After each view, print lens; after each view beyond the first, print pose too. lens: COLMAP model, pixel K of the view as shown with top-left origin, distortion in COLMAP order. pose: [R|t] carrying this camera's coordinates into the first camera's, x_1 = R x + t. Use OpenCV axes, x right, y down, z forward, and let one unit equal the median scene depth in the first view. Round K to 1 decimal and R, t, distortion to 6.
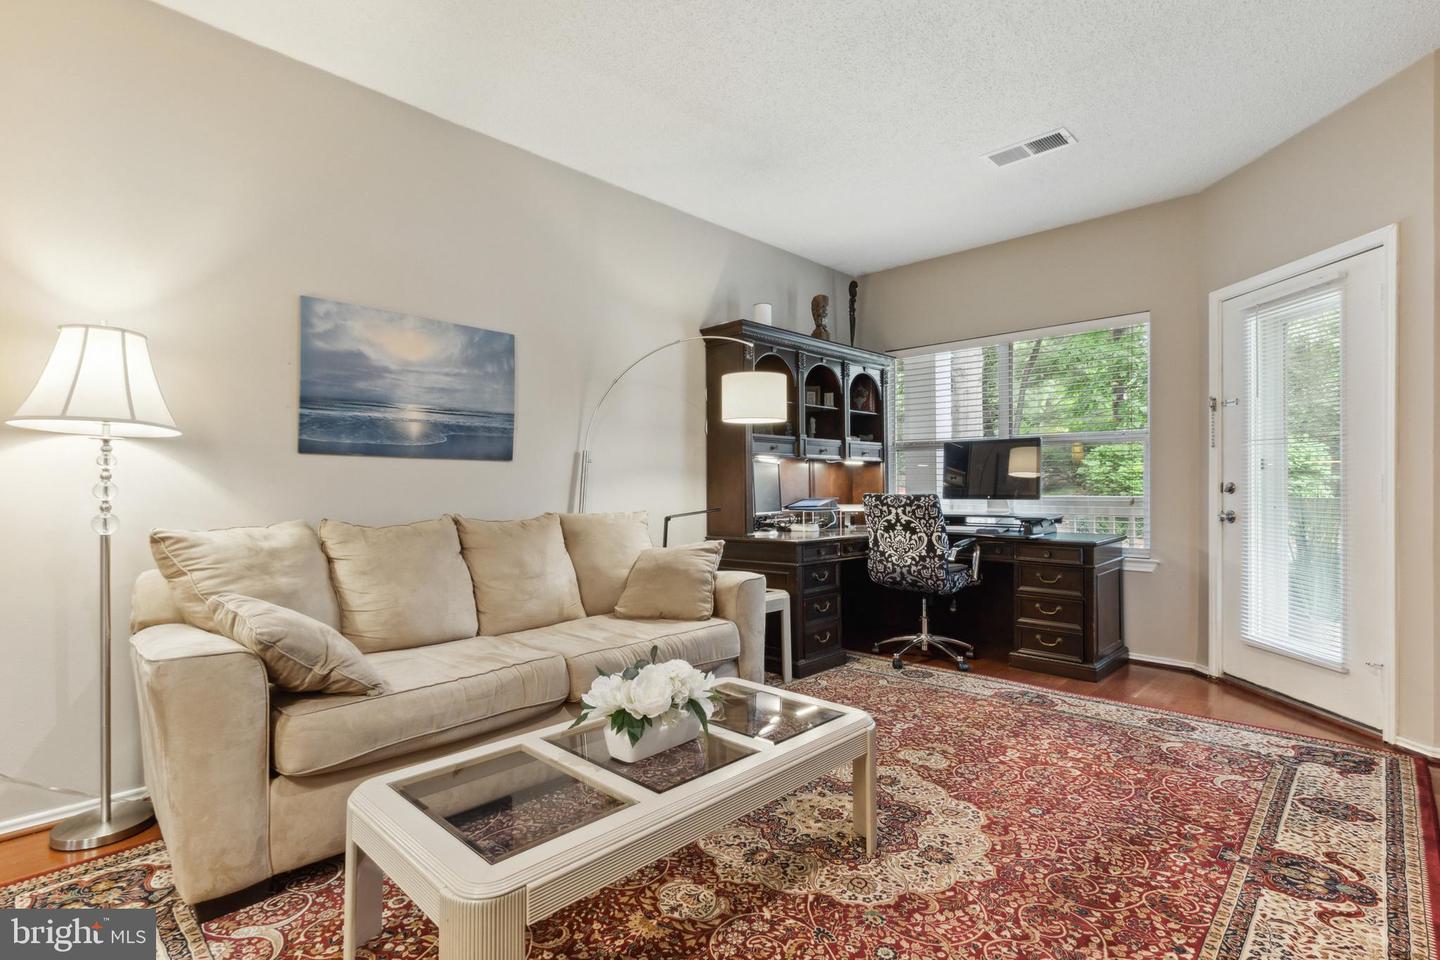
lens RADIAL K [[691.0, 0, 719.0], [0, 691.0, 485.3], [0, 0, 1]] dist [0.001488, 0.001364]
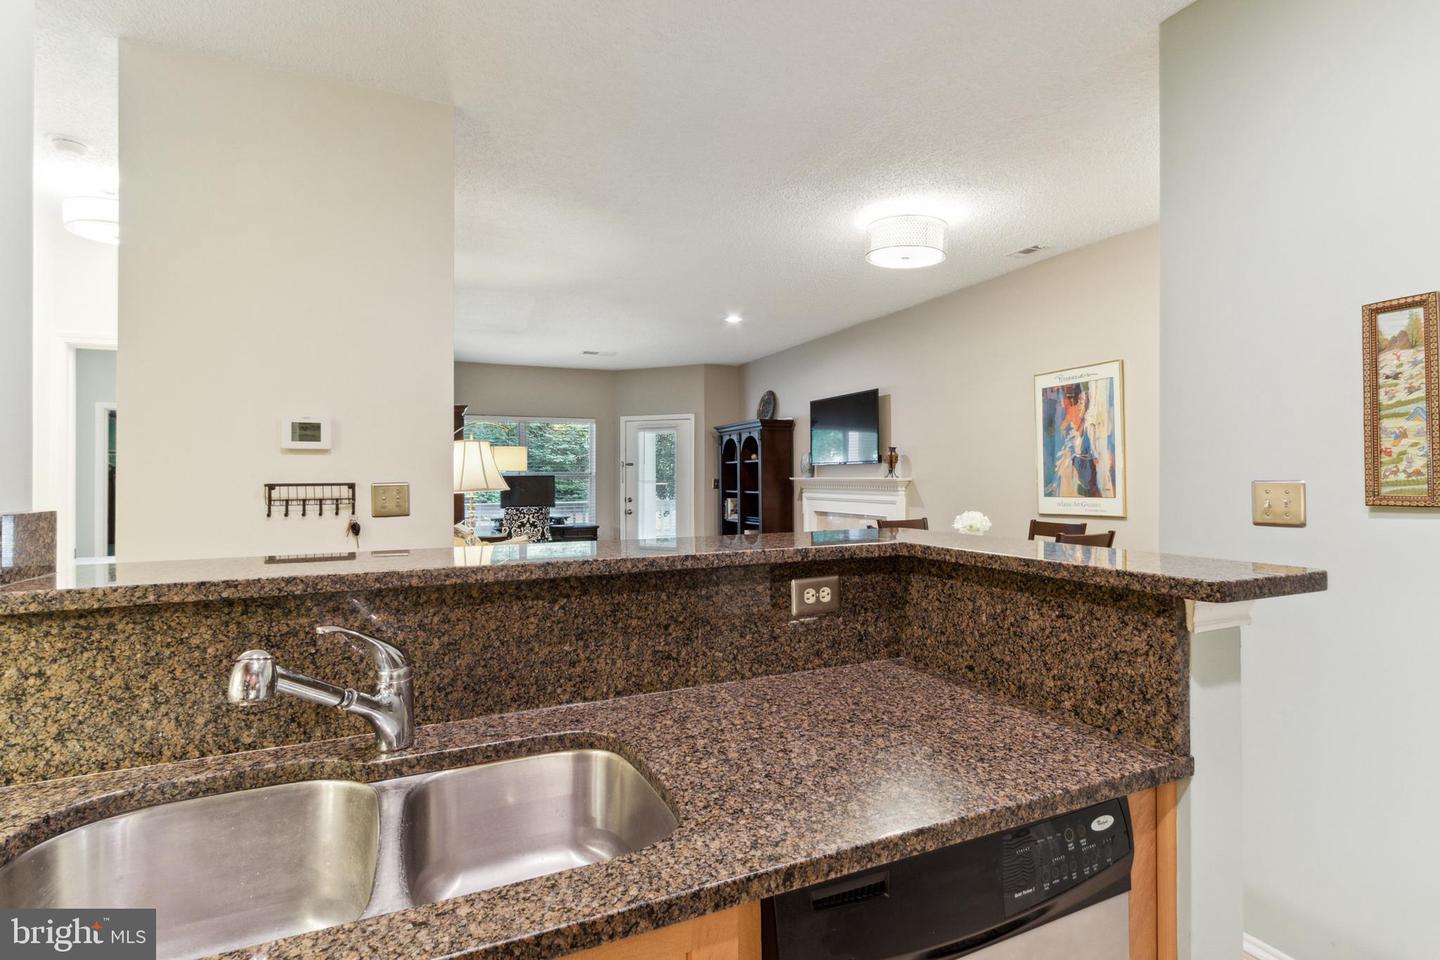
lens RADIAL K [[691.0, 0, 714.8], [0, 691.0, 487.4], [0, 0, 1]] dist [0.001488, 0.001364]
pose [[0.386884, -0.011316, 0.922059, -1.354101], [0.005030, 0.999936, 0.010162, -0.061776], [-0.922115, 0.000706, 0.386916, -0.200252]]
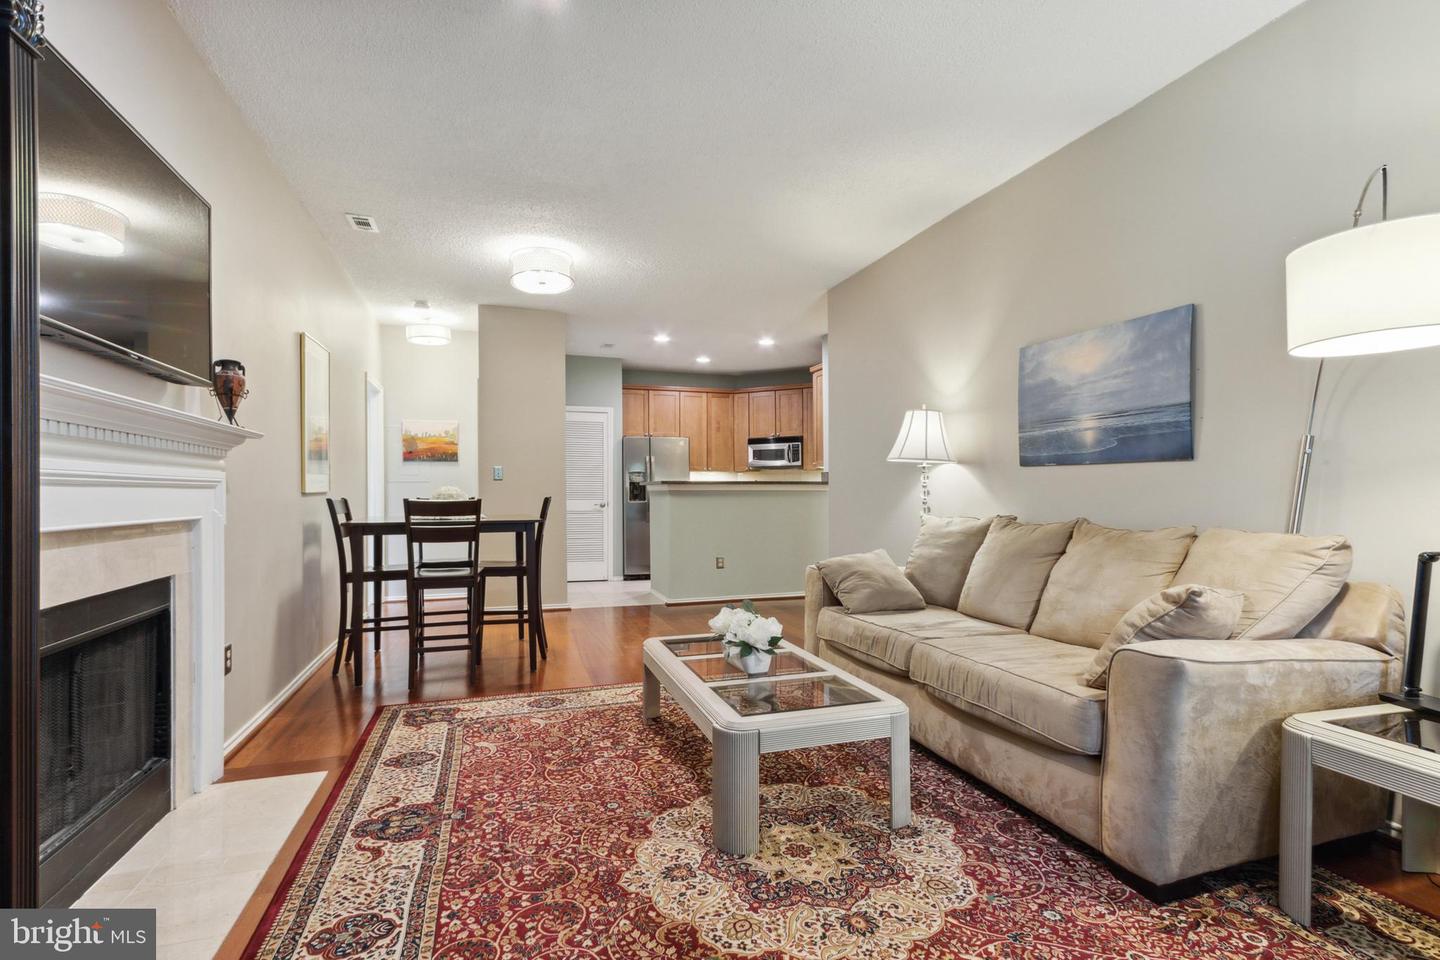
lens RADIAL K [[691.0, 0, 725.2], [0, 691.0, 491.8], [0, 0, 1]] dist [0.001488, 0.001364]
pose [[-0.464924, 0.006858, -0.885324, 0.603725], [0.004659, 0.999975, 0.005300, -0.004403], [0.885338, -0.001660, -0.464944, 0.797094]]
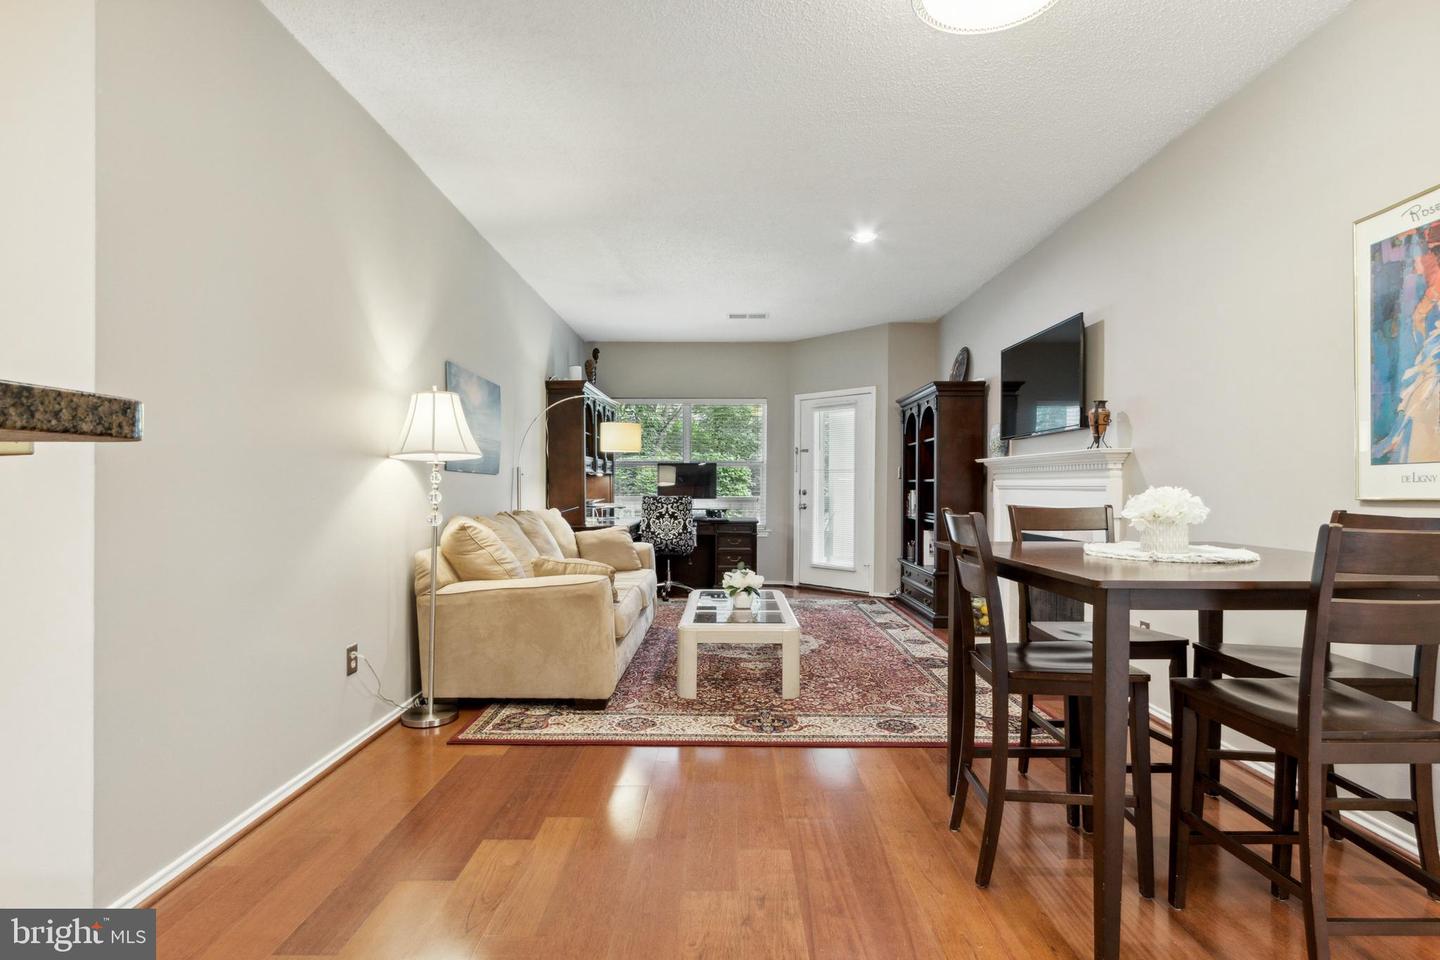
lens RADIAL K [[691.0, 0, 716.6], [0, 691.0, 499.2], [0, 0, 1]] dist [0.001488, 0.001364]
pose [[0.728756, -0.008437, 0.684722, -0.845874], [-0.004460, 0.999844, 0.017066, -0.009525], [-0.684759, -0.015490, 0.728605, -0.310730]]
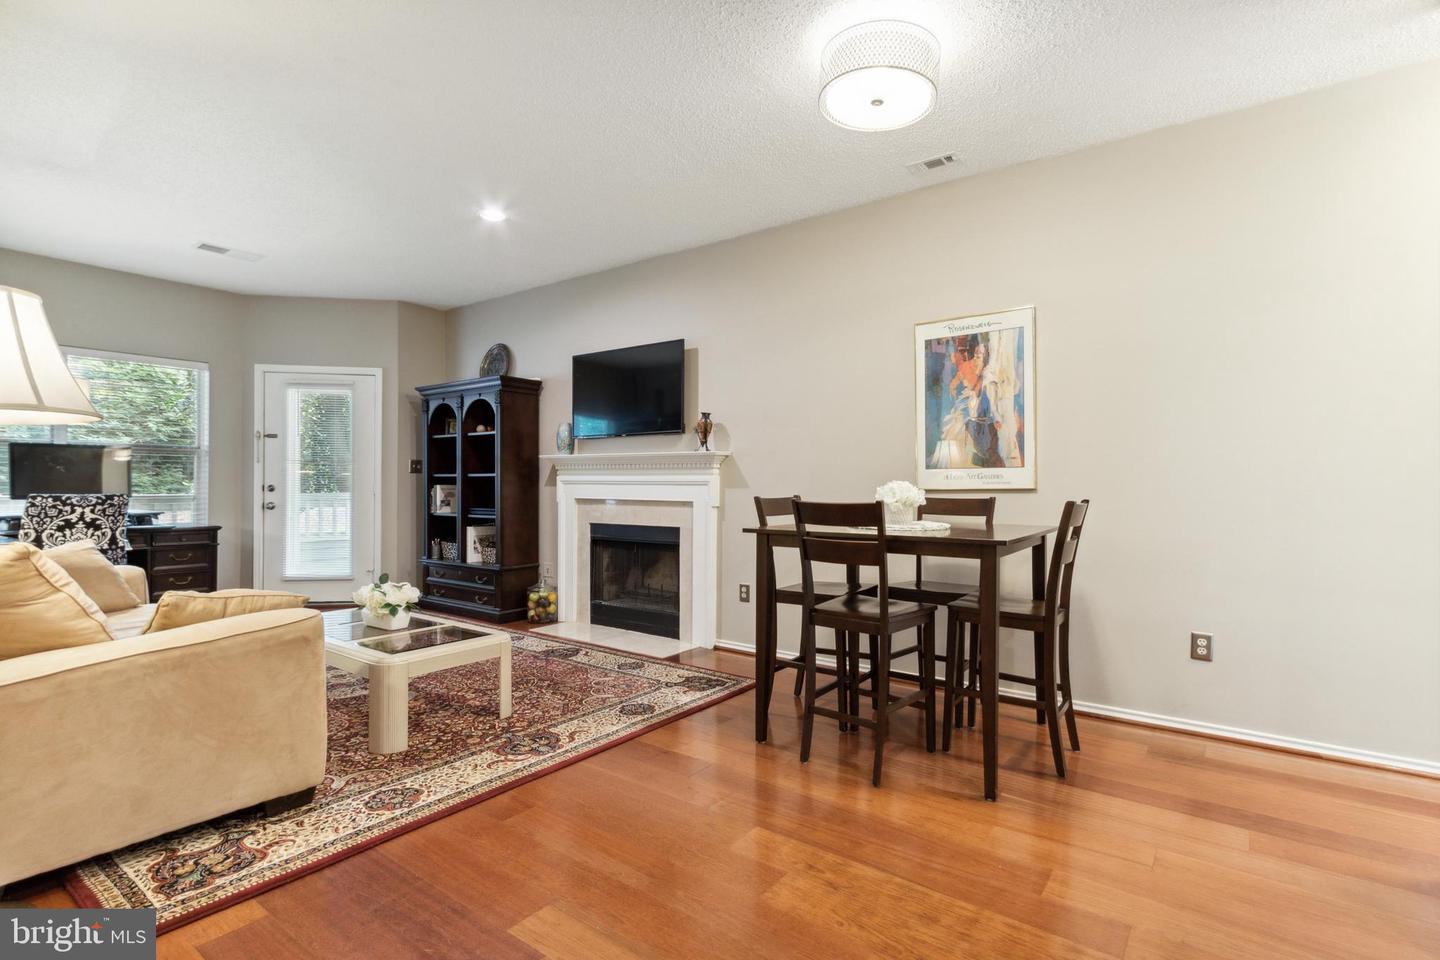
lens RADIAL K [[691.0, 0, 713.7], [0, 691.0, 496.9], [0, 0, 1]] dist [0.001488, 0.001364]
pose [[-0.120177, -0.014848, 0.992641, -0.995686], [-0.004434, 0.999886, 0.014419, -0.003687], [-0.992743, -0.002669, -0.120229, 0.161399]]
